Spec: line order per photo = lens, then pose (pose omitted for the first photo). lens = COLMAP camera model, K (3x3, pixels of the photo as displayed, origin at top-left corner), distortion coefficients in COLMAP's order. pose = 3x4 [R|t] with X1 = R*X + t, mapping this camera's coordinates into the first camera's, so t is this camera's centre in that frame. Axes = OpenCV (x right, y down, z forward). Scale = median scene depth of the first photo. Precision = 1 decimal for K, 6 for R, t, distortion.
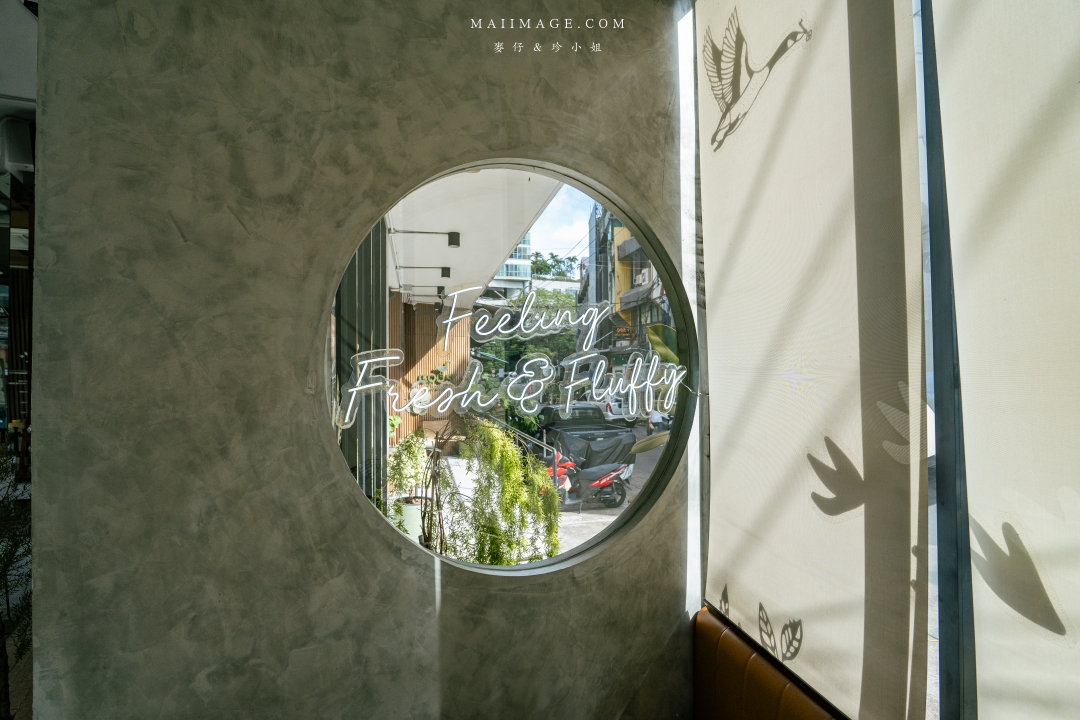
lens RADIAL K [[581.8, 0, 536.2], [0, 581.8, 357.7], [0, 0, 1]] dist [-0.028128, -0.000690]
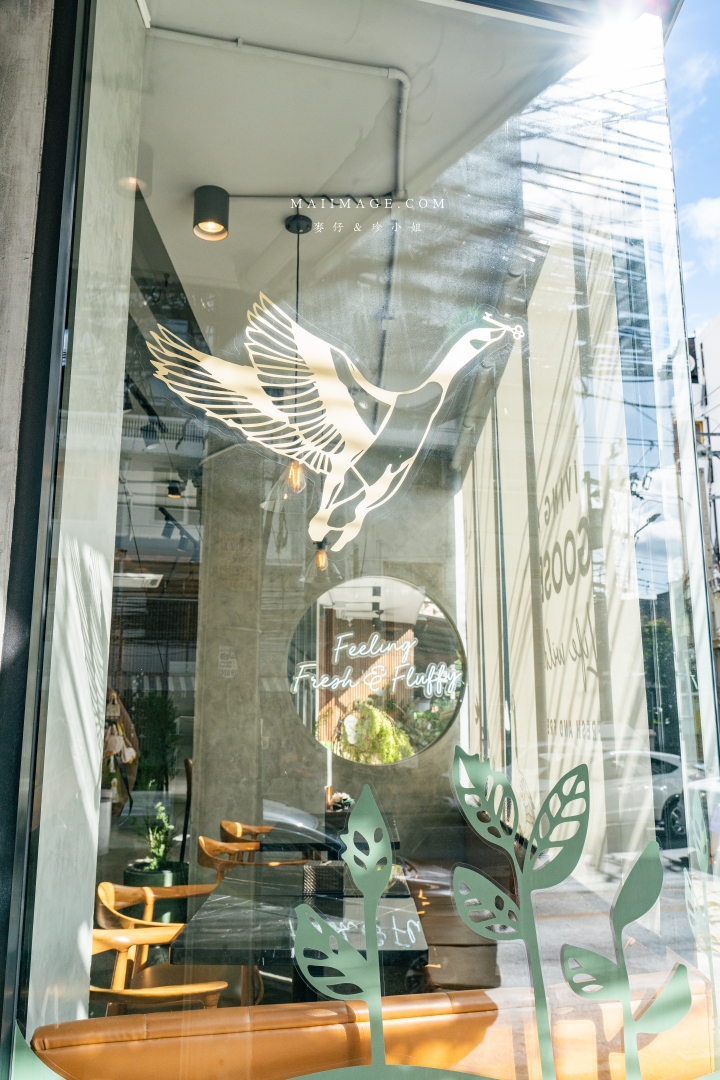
lens RADIAL K [[910.8, 0, 357.5], [0, 910.8, 539.7], [0, 0, 1]] dist [-0.008374, -0.000645]
pose [[0.976588, -0.029172, -0.213130, 0.687582], [-0.005802, 0.986830, -0.161659, 0.090281], [0.215039, 0.159111, 0.963557, -2.454516]]
